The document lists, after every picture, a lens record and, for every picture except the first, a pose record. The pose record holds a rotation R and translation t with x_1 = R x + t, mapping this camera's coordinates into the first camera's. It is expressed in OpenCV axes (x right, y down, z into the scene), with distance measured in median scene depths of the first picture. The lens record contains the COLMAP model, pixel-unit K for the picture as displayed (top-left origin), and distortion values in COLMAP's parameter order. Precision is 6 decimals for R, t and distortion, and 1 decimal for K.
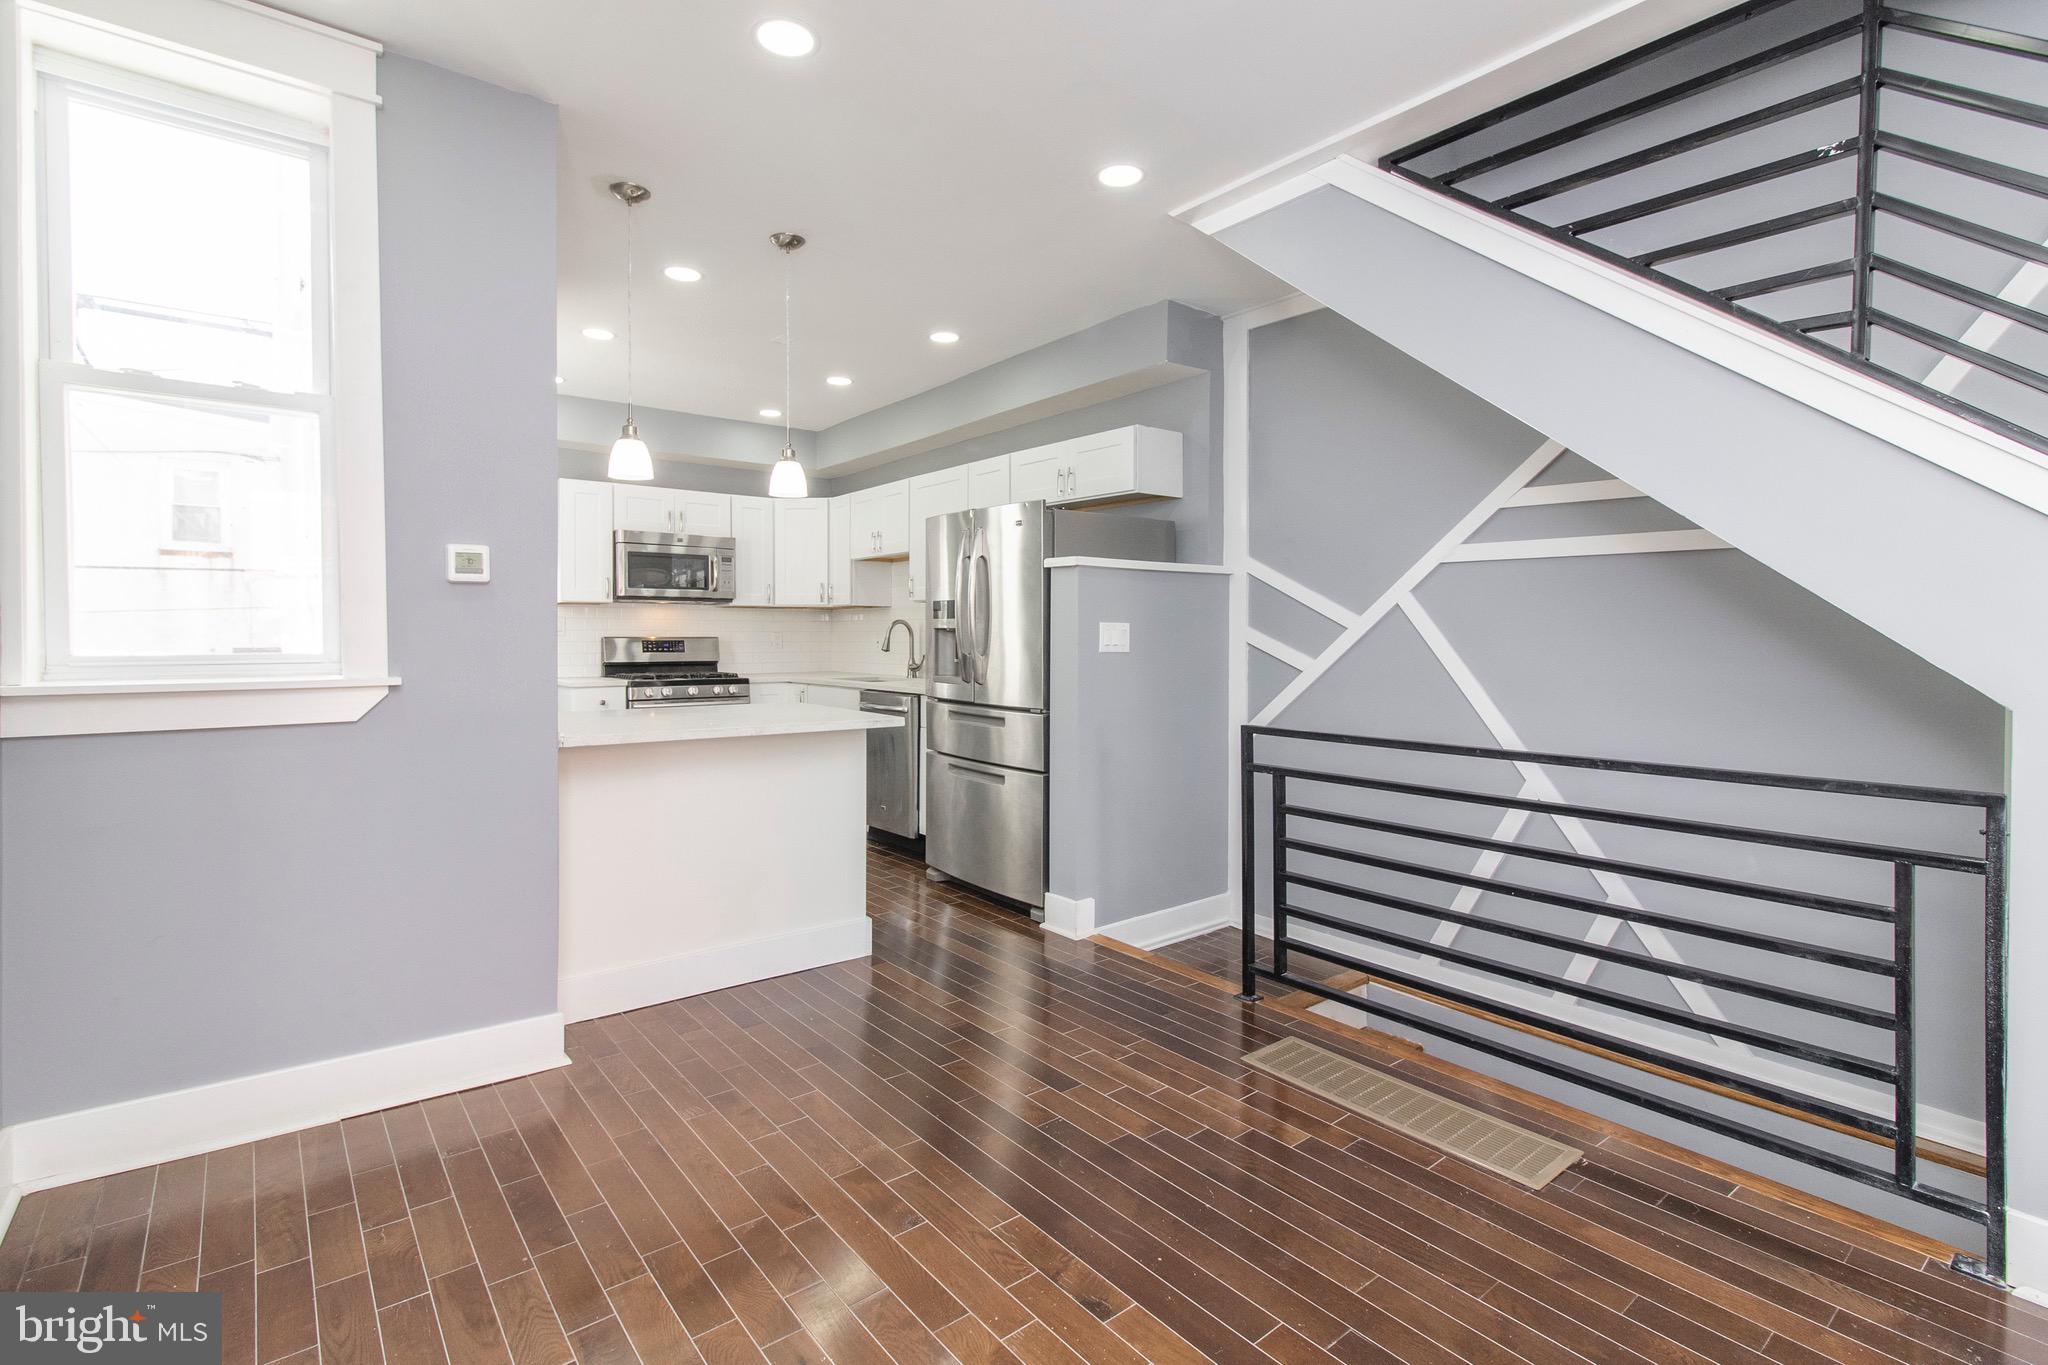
lens RADIAL K [[955.5, 0, 1044.4], [0, 955.5, 648.5], [0, 0, 1]] dist [0.002232, 0.000368]
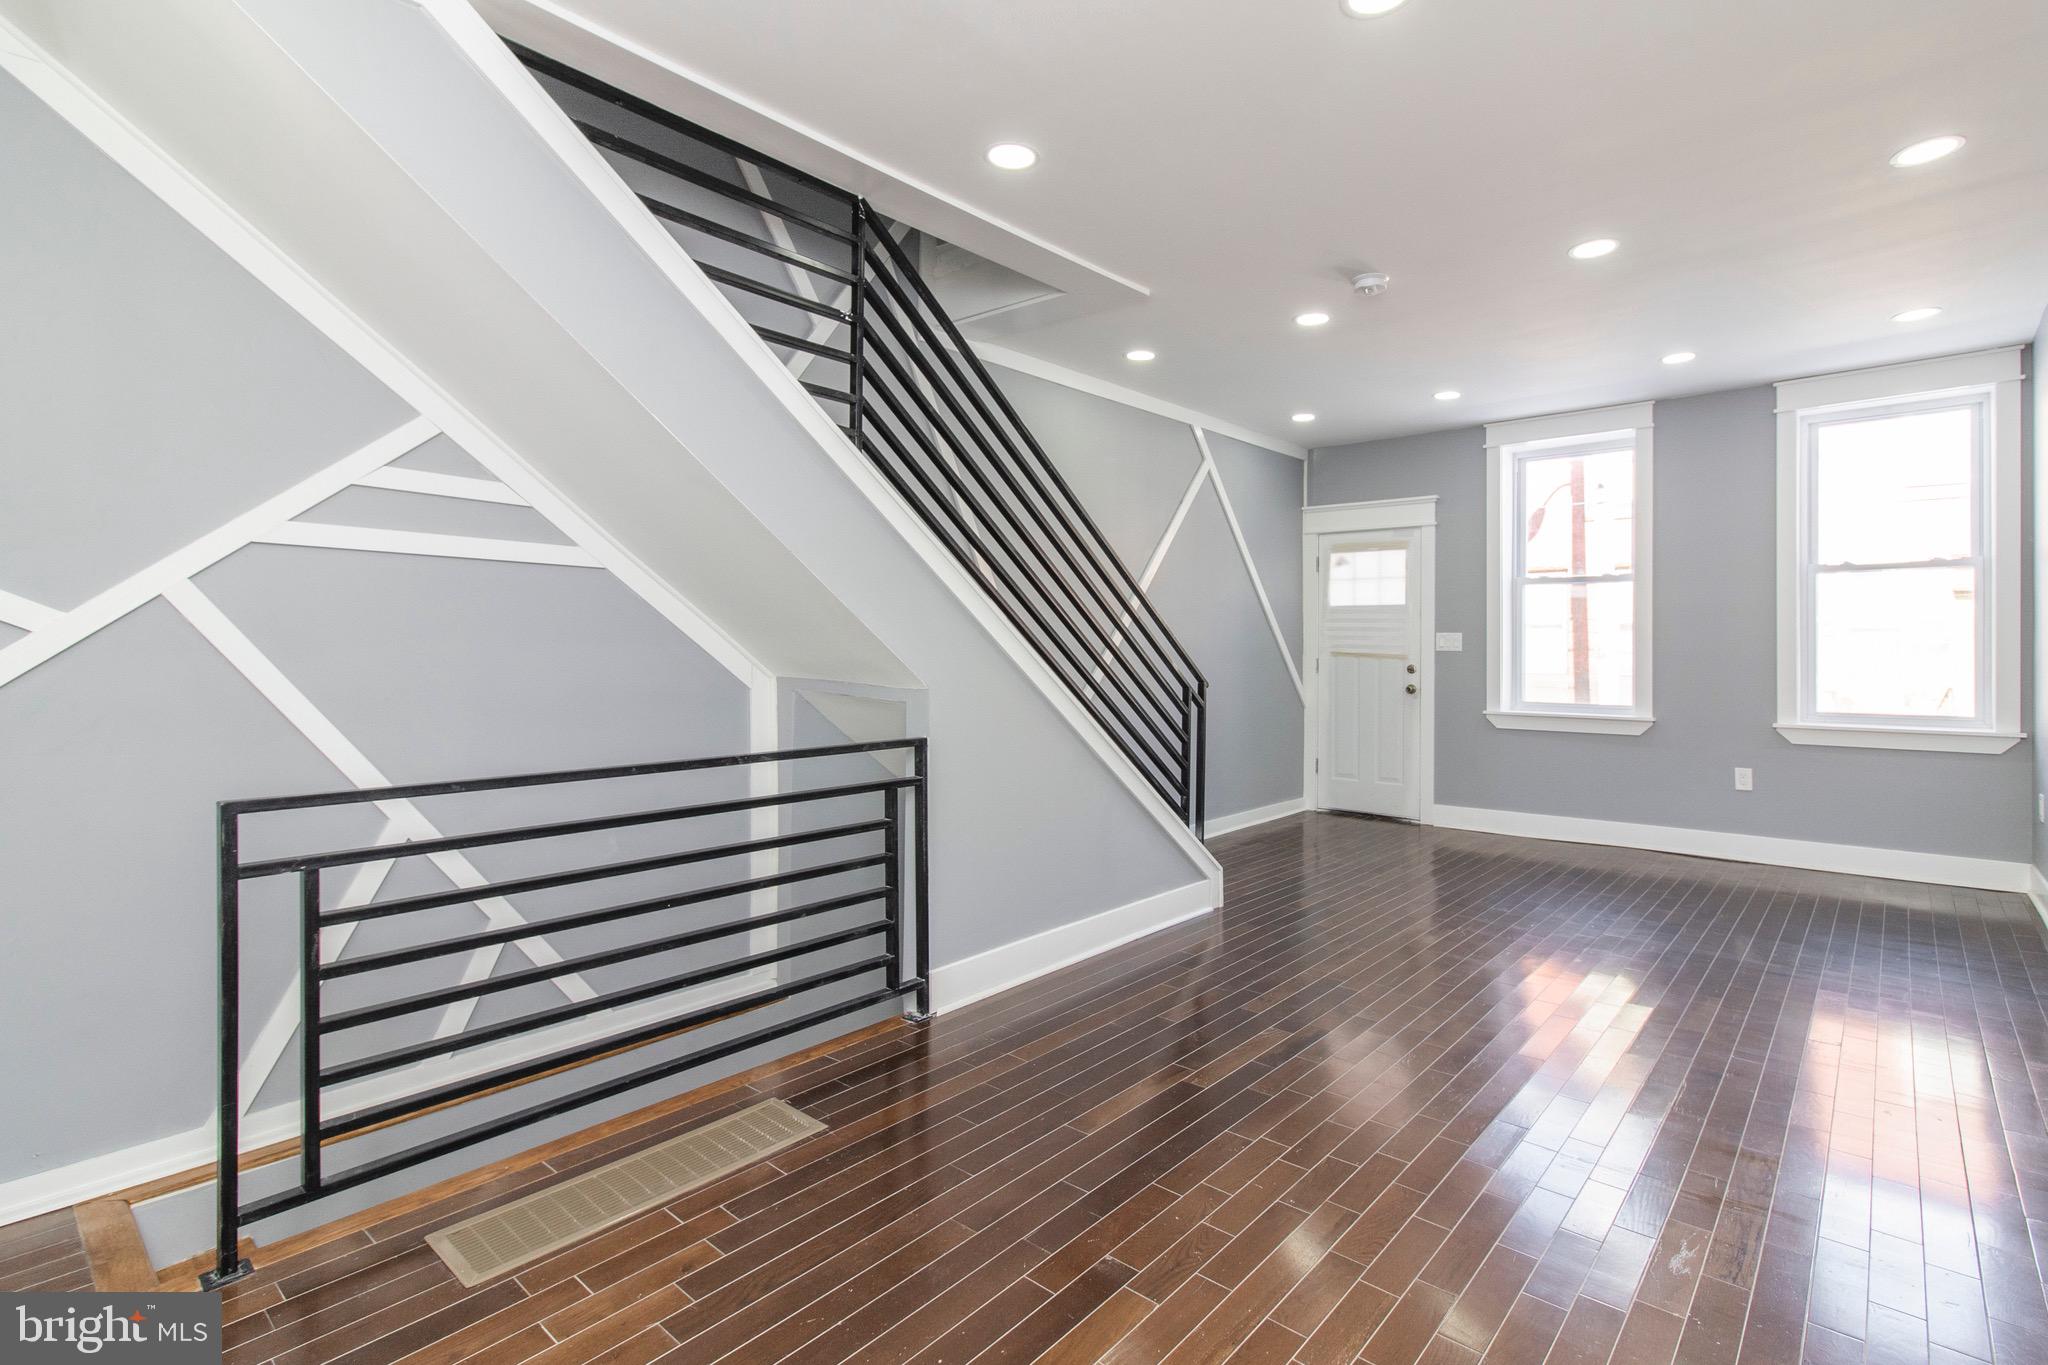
lens RADIAL K [[971.8, 0, 1056.4], [0, 971.8, 671.6], [0, 0, 1]] dist [0.004356, 0.000246]
pose [[-0.175953, -0.020949, 0.984176, -0.367330], [0.014995, 0.999601, 0.023958, -0.002601], [-0.984284, 0.018973, -0.175568, 0.505987]]
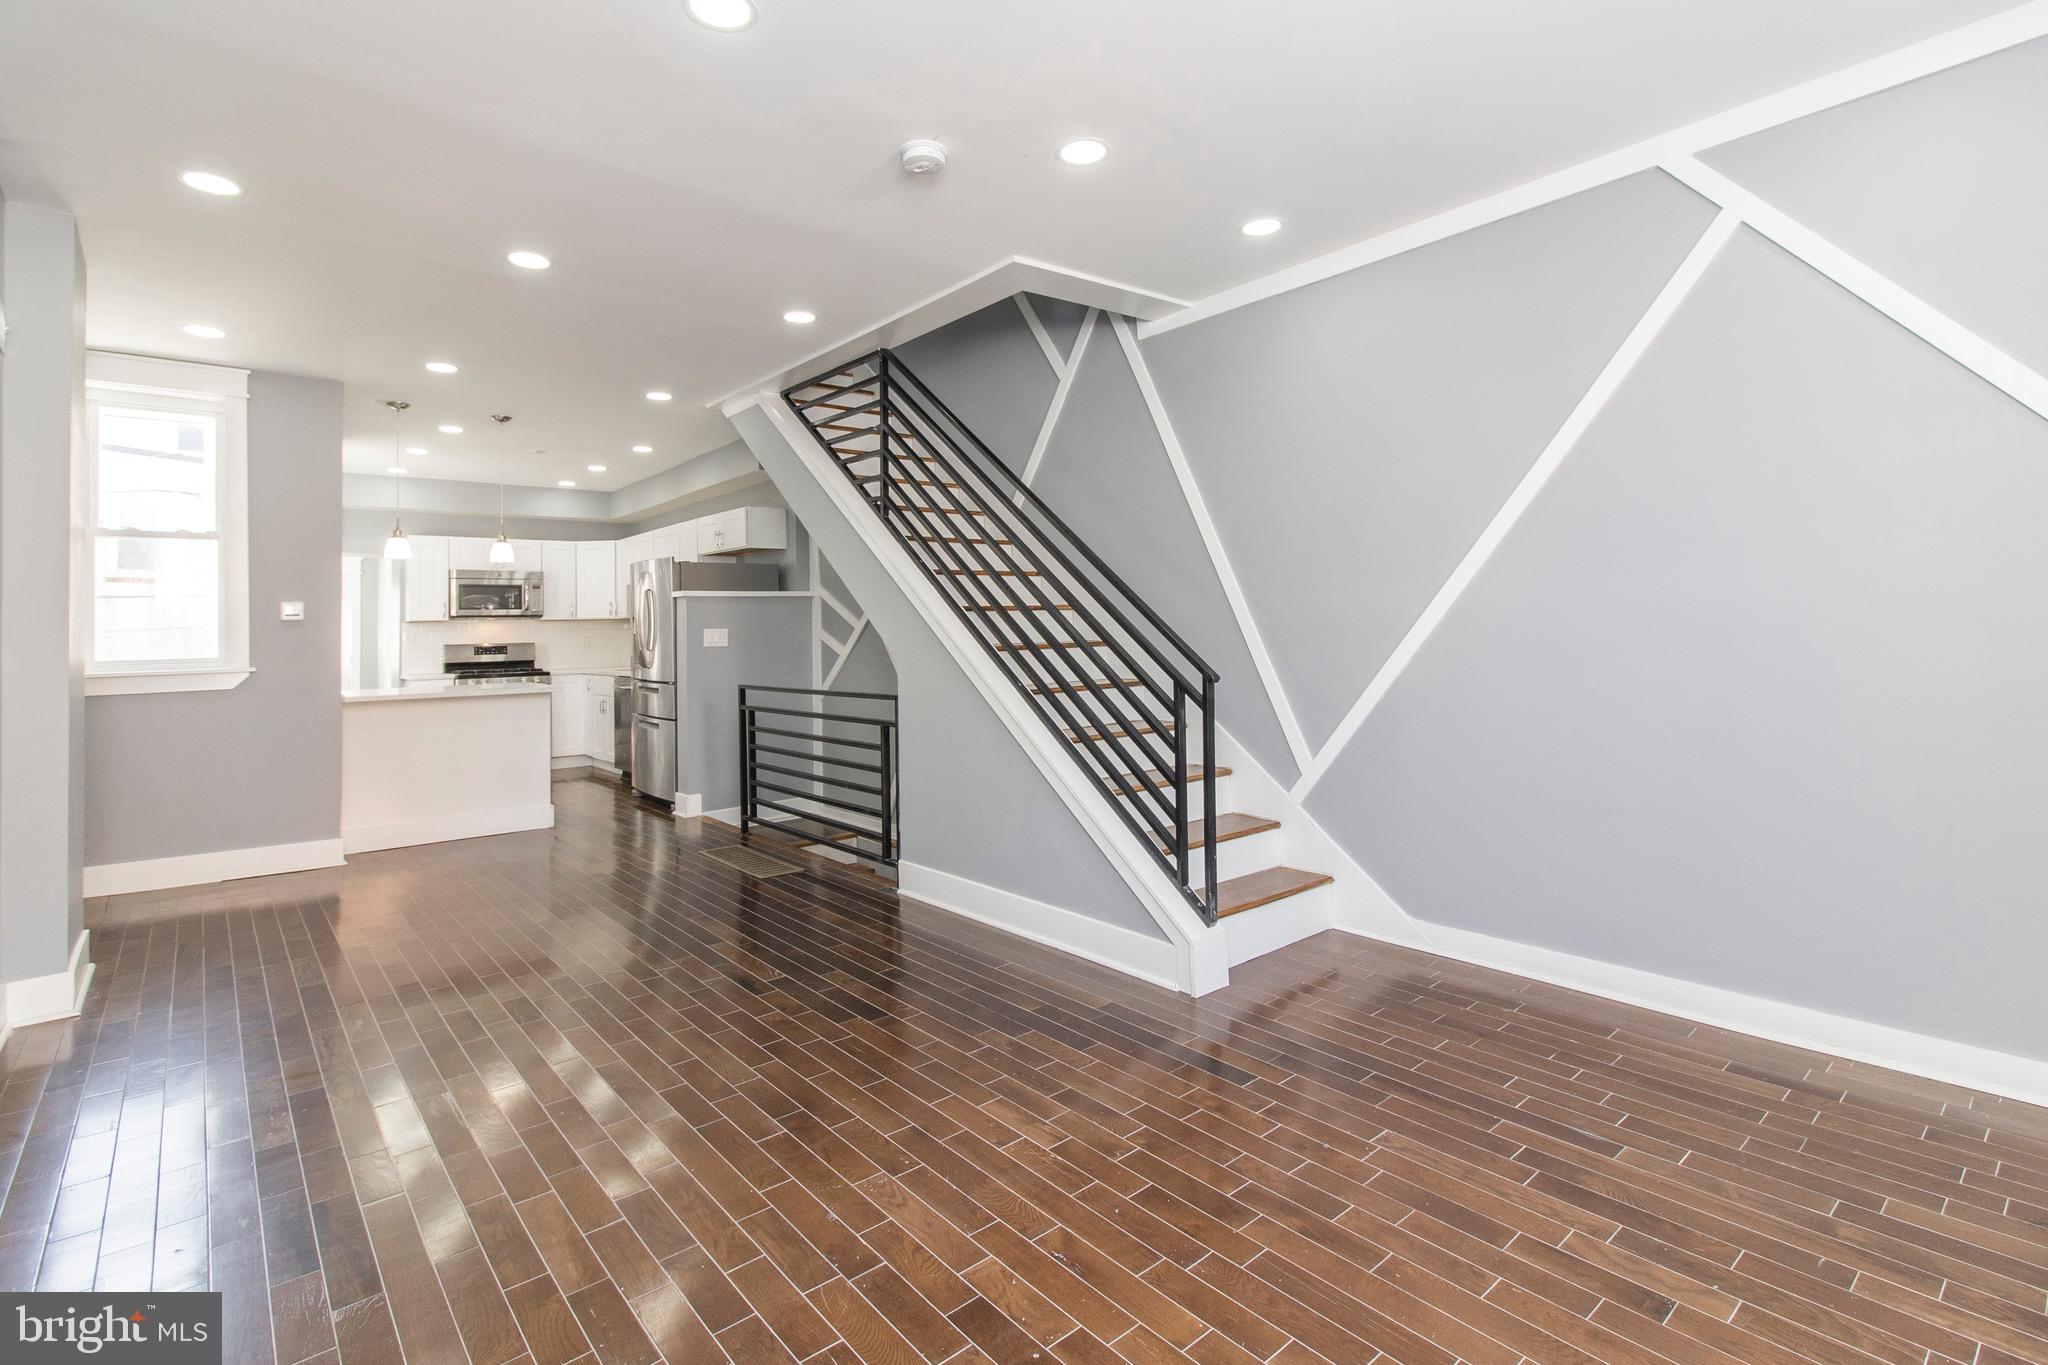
lens RADIAL K [[948.1, 0, 1036.5], [0, 948.1, 593.8], [0, 0, 1]] dist [0.004079, 0.000870]
pose [[0.999060, -0.023461, 0.036464, 0.606169], [0.025320, 0.998357, -0.051396, 0.011941], [-0.035198, 0.052271, 0.998012, -0.720179]]
